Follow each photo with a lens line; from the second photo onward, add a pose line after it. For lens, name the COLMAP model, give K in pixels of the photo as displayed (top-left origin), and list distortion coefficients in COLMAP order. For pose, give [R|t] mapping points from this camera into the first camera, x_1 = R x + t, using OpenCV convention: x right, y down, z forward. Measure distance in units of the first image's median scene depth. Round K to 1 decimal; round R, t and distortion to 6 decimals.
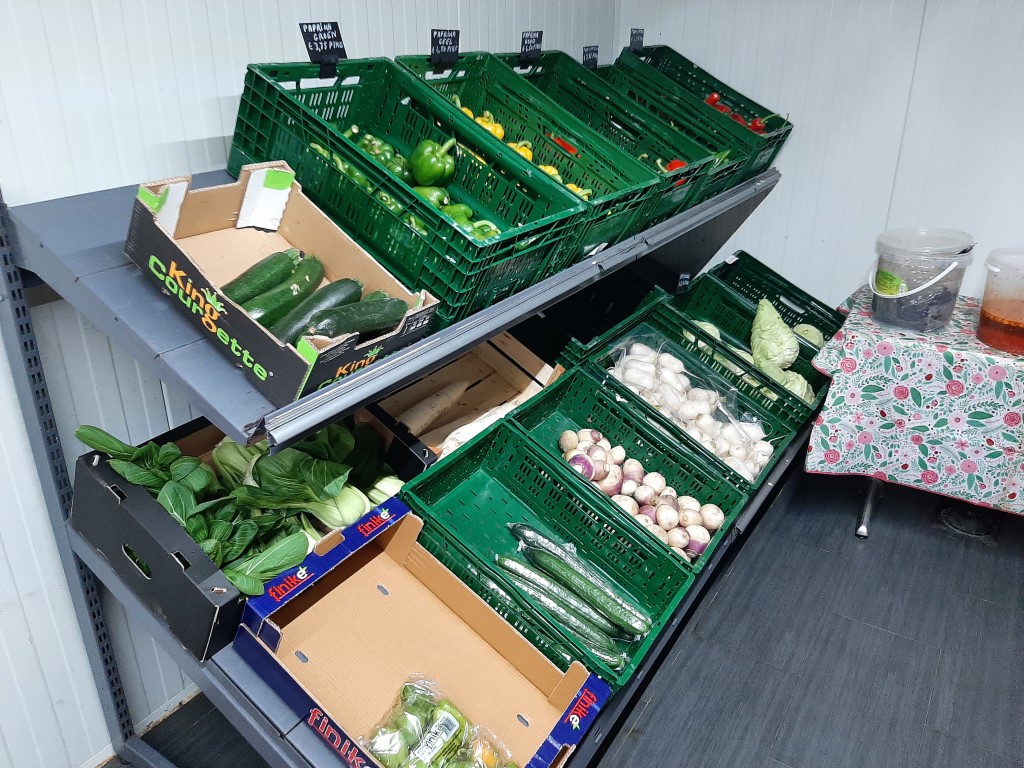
lens RADIAL K [[810.4, 0, 511.9], [0, 810.4, 378.2], [0, 0, 1]] dist [0.053432, -0.110904]
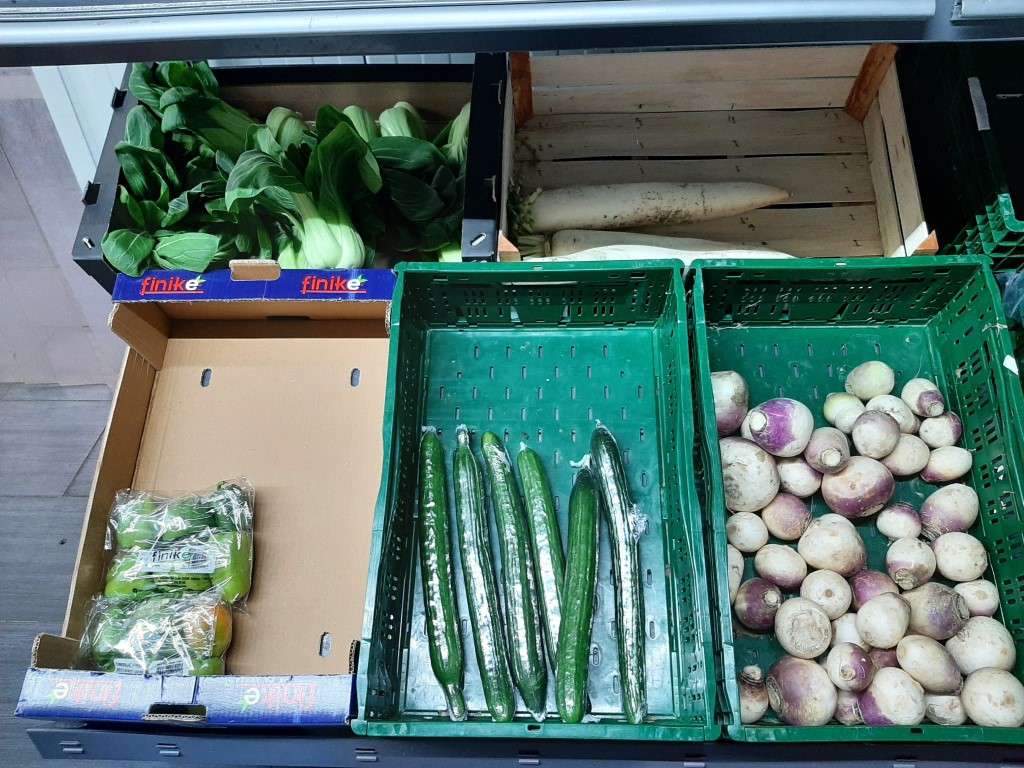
lens RADIAL K [[810.4, 0, 520.1], [0, 810.4, 379.2], [0, 0, 1]] dist [0.053432, -0.110904]
pose [[0.508906, 0.546982, -0.664699, 0.259578], [-0.318403, 0.837013, 0.445004, -0.069950], [0.799771, -0.014823, 0.600122, 0.454859]]
